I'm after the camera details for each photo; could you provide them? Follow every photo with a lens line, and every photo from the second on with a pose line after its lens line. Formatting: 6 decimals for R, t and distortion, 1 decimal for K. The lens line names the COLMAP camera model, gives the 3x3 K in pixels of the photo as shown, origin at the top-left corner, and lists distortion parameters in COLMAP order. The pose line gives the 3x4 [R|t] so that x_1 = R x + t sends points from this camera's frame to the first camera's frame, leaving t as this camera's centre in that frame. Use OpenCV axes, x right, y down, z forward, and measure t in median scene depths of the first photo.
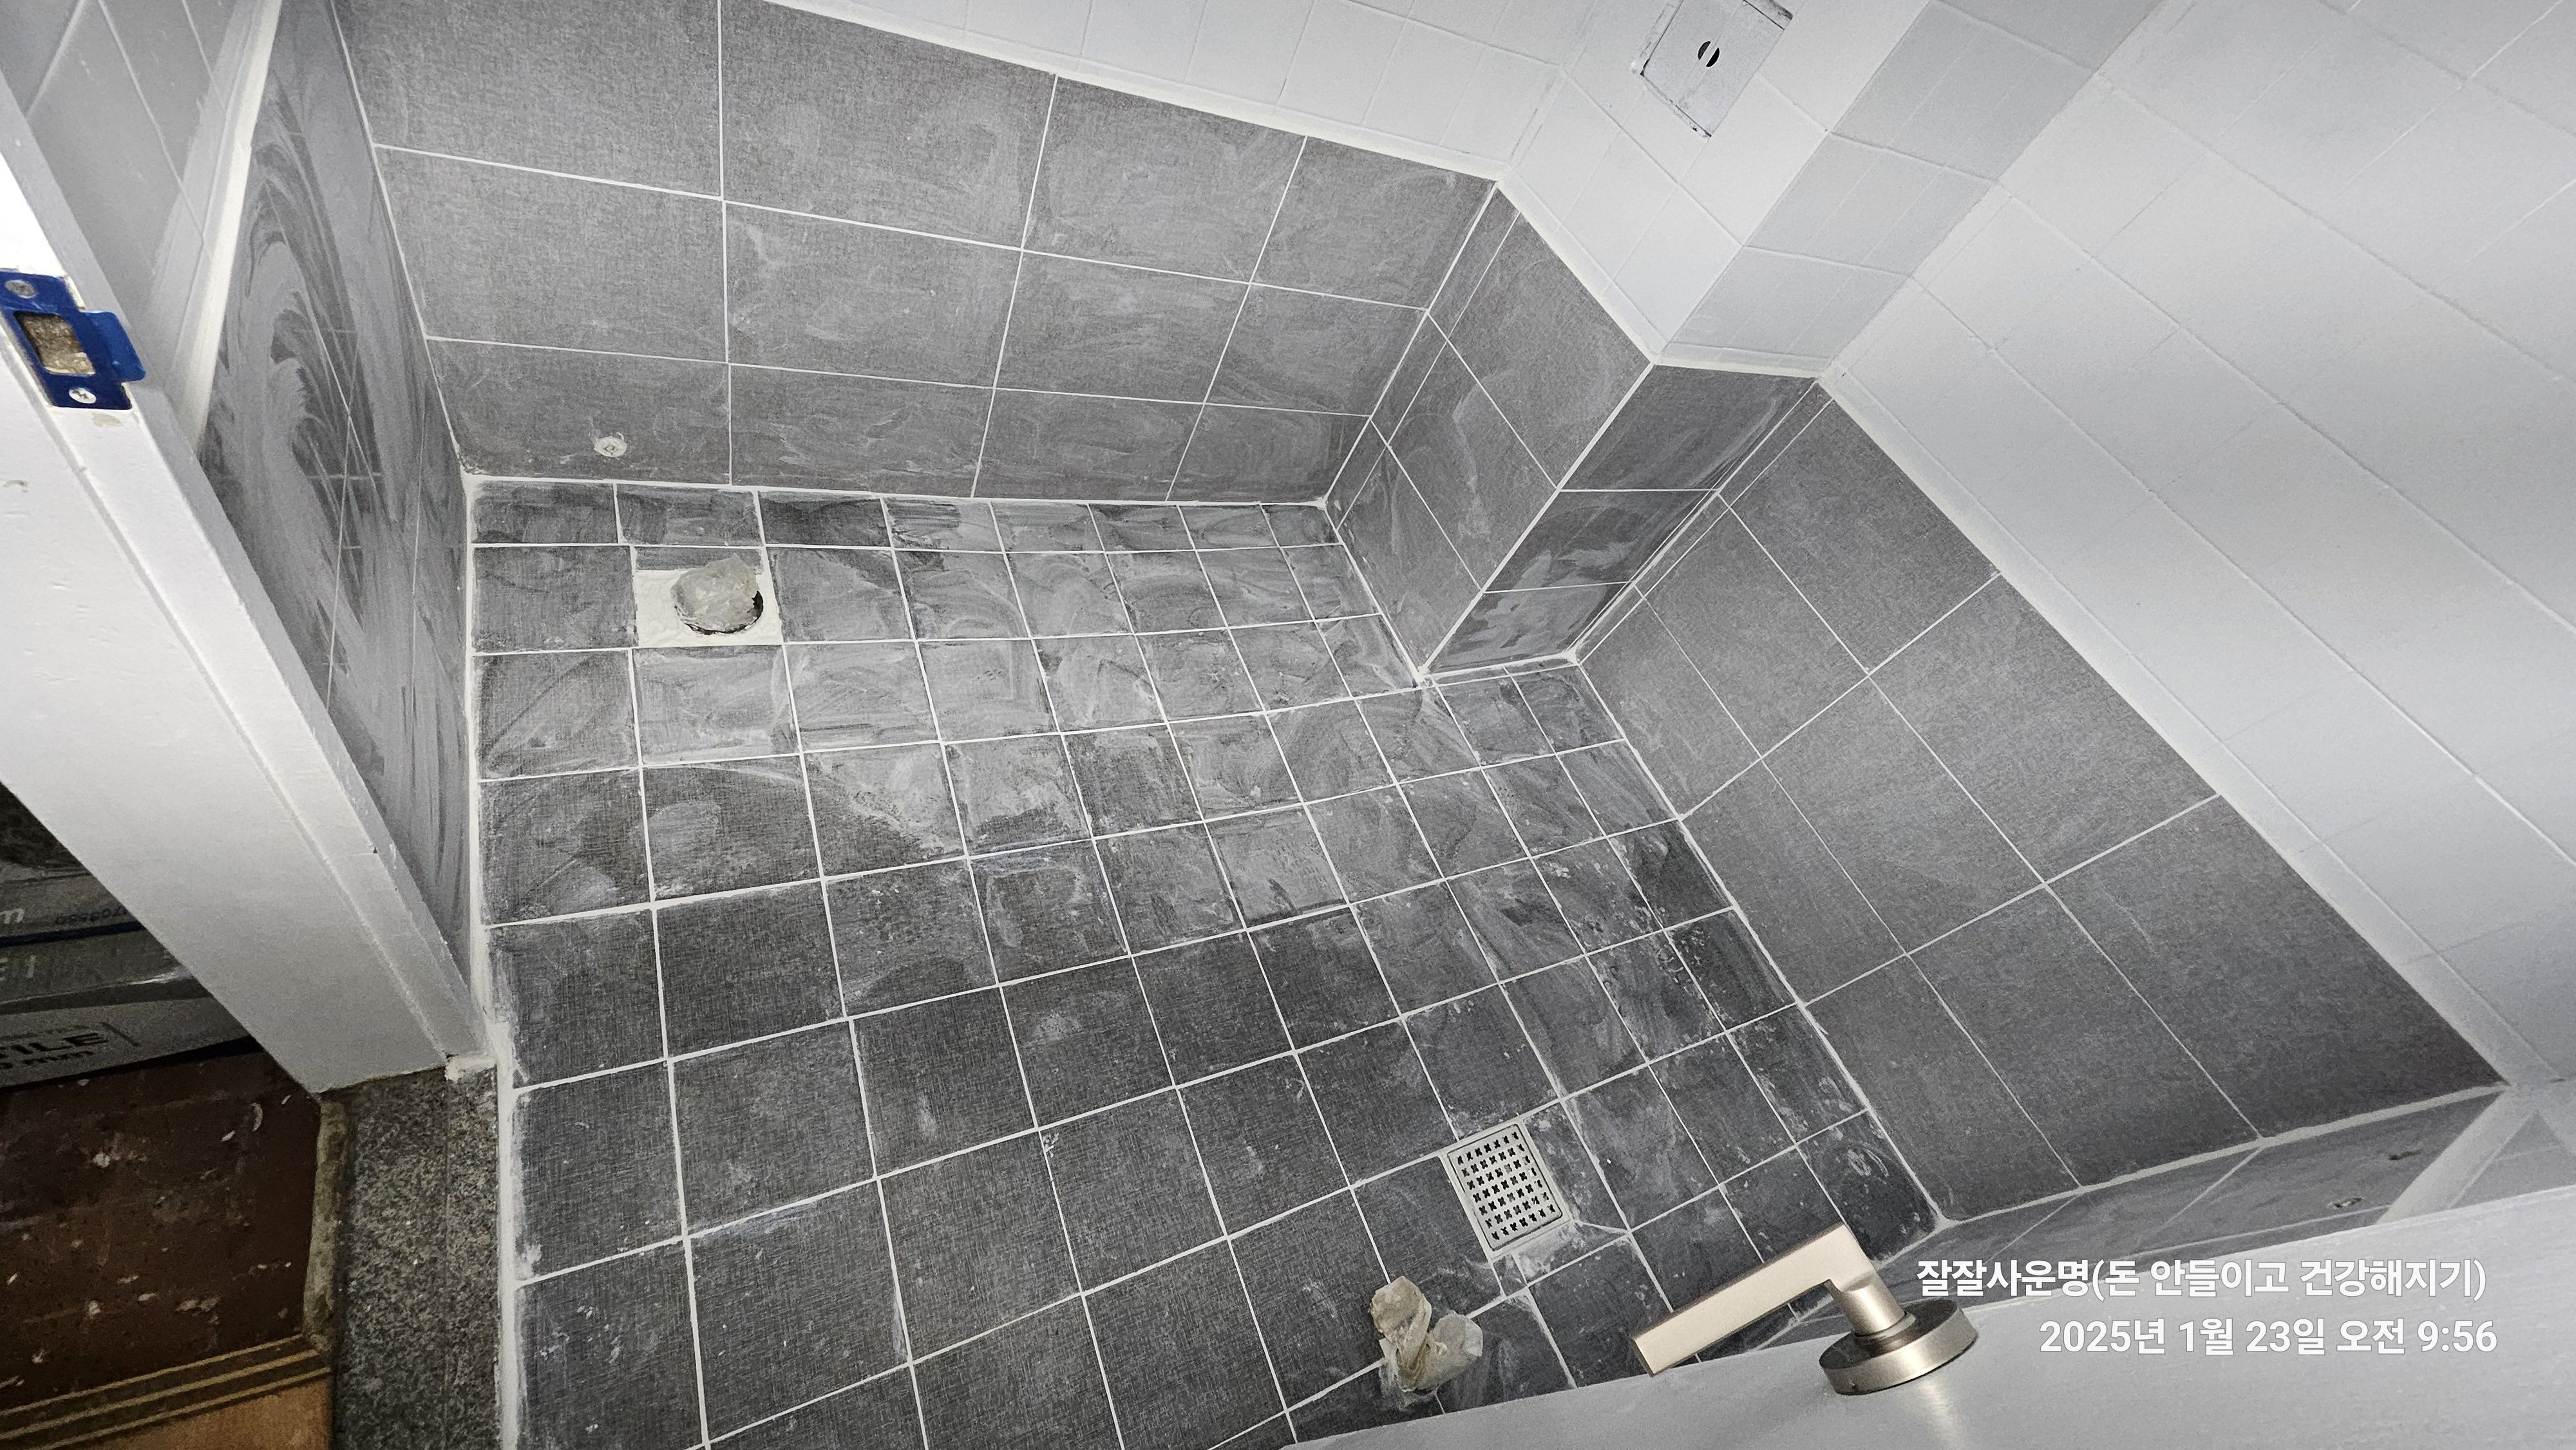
lens RADIAL K [[1056.5, 0, 1271.0], [0, 1056.5, 720.2], [0, 0, 1]] dist [-0.003301, -0.001673]
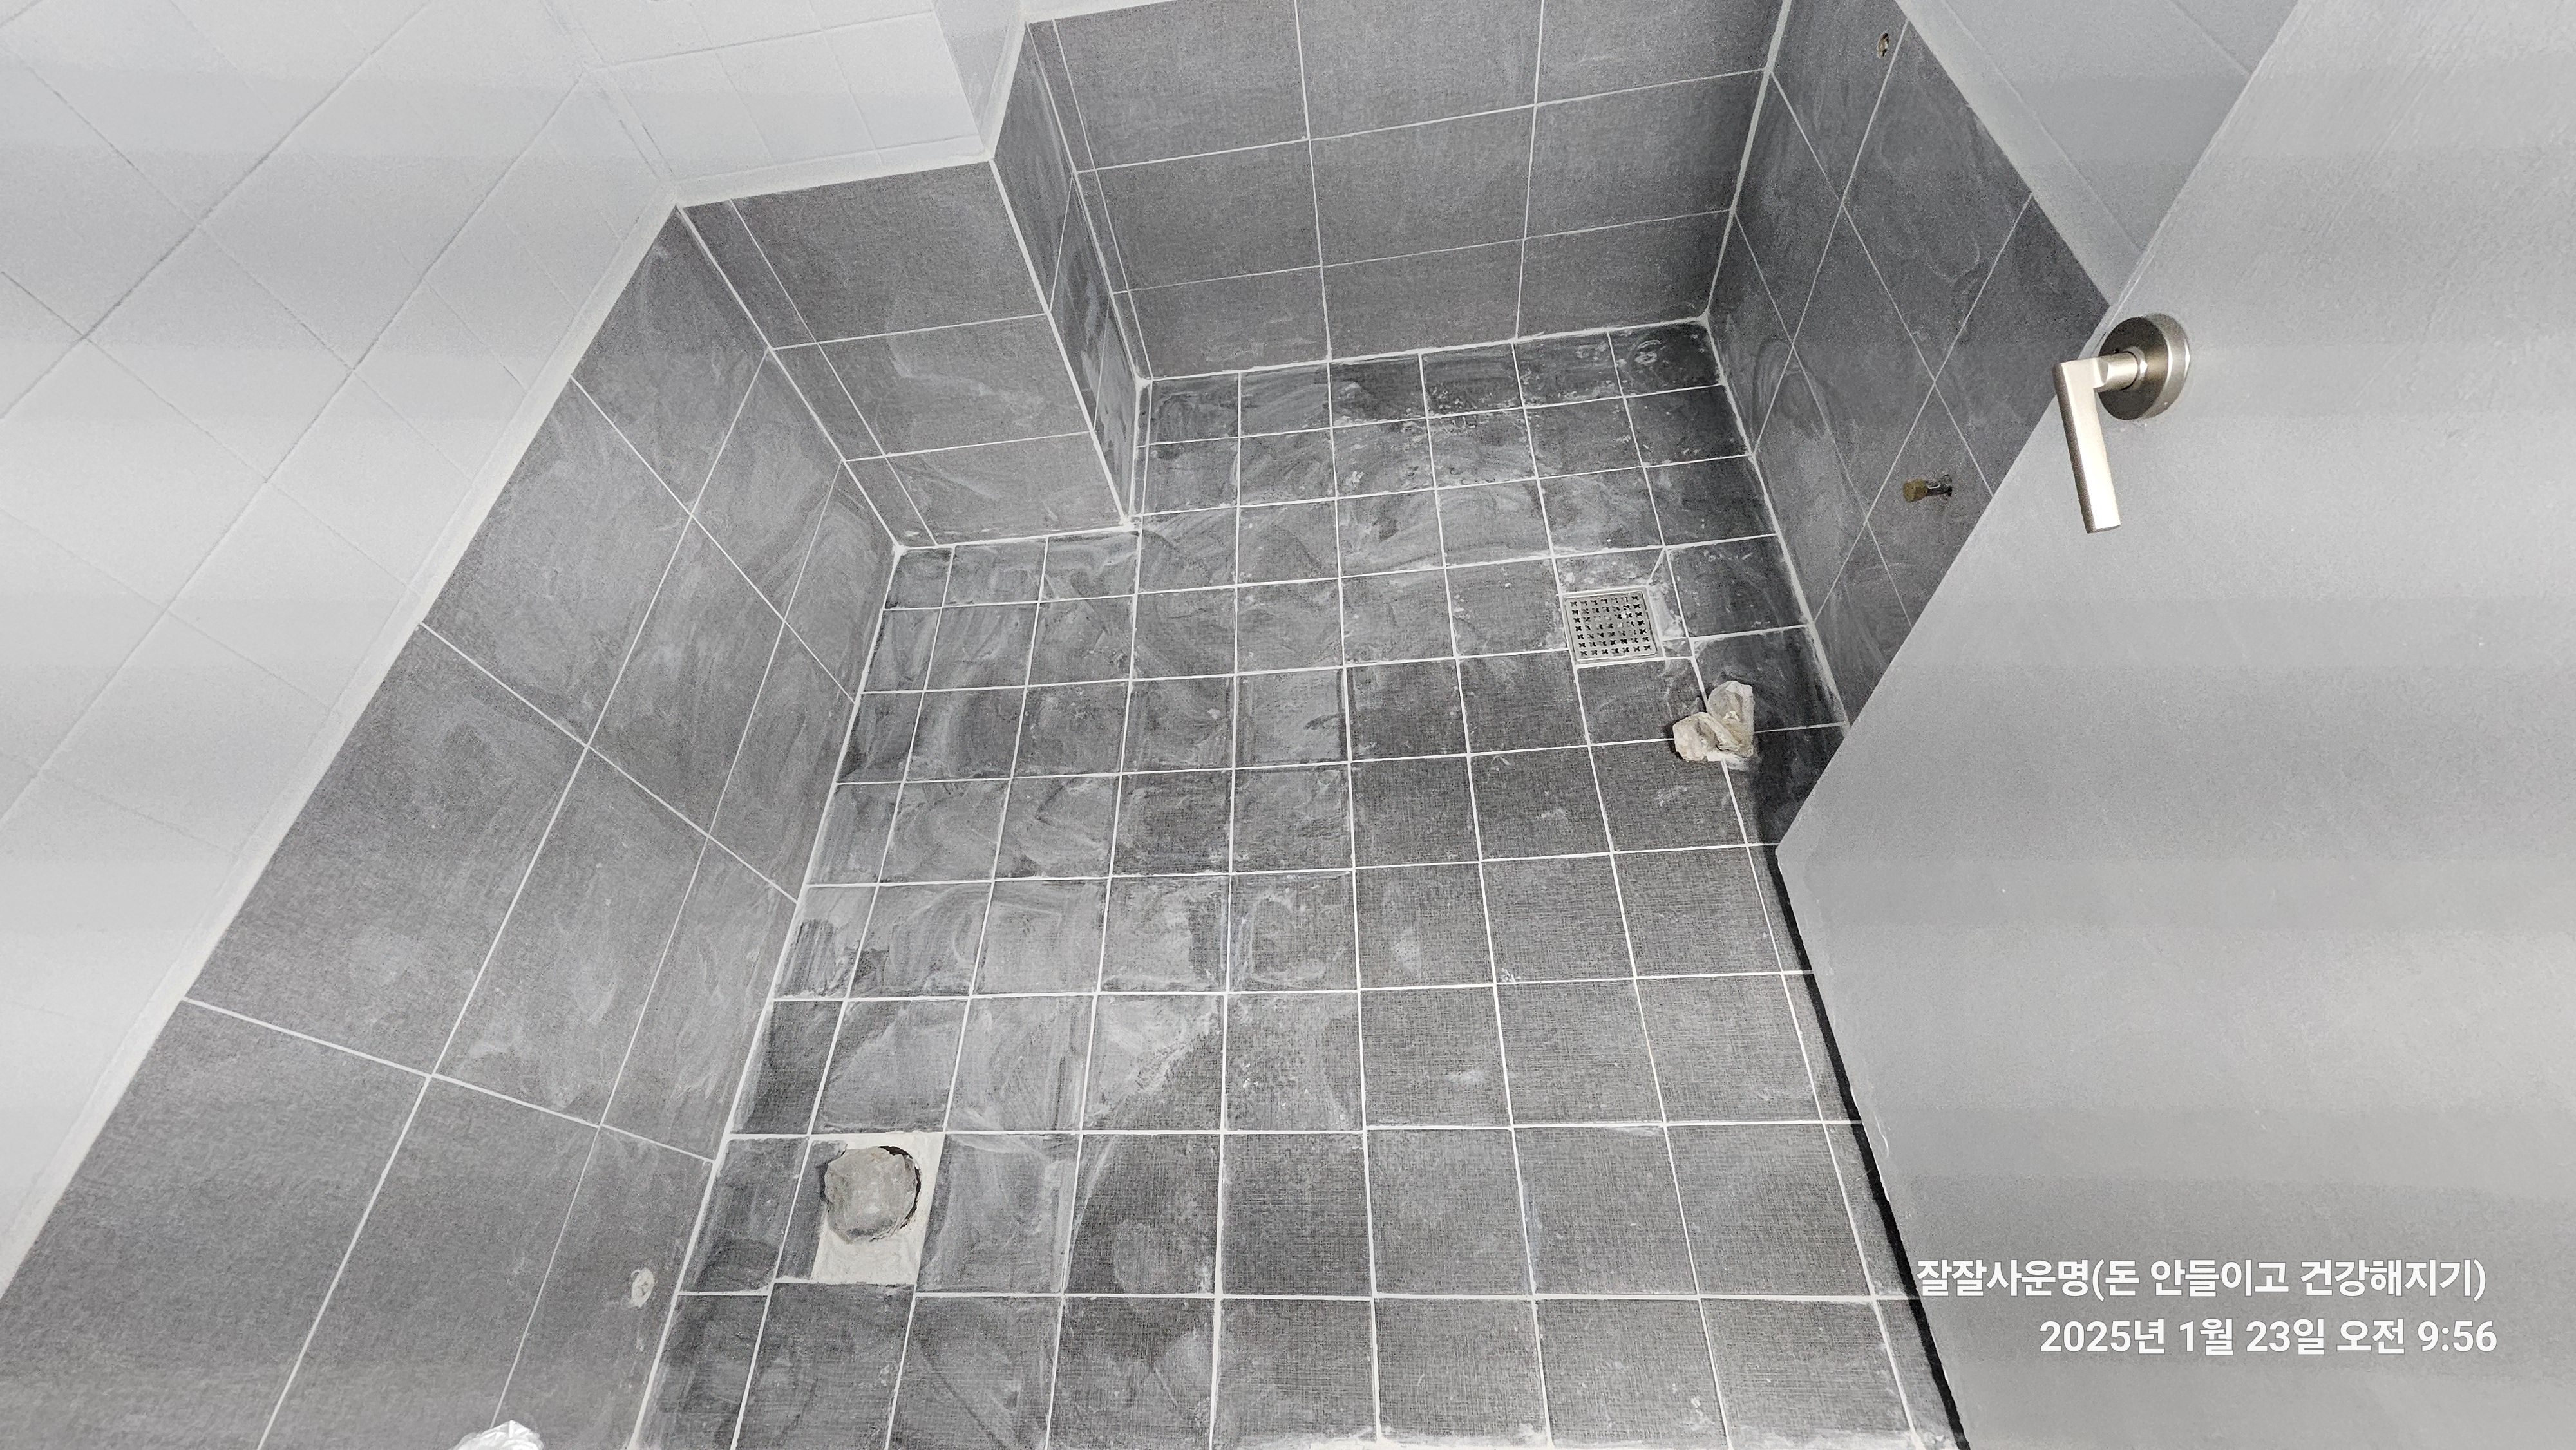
lens RADIAL K [[1056.5, 0, 1263.6], [0, 1056.5, 706.0], [0, 0, 1]] dist [-0.003301, -0.001673]
pose [[0.317288, -0.937761, 0.141185, -0.151445], [0.870035, 0.347083, 0.350104, -0.278840], [-0.377316, 0.011752, 0.926010, 0.032565]]
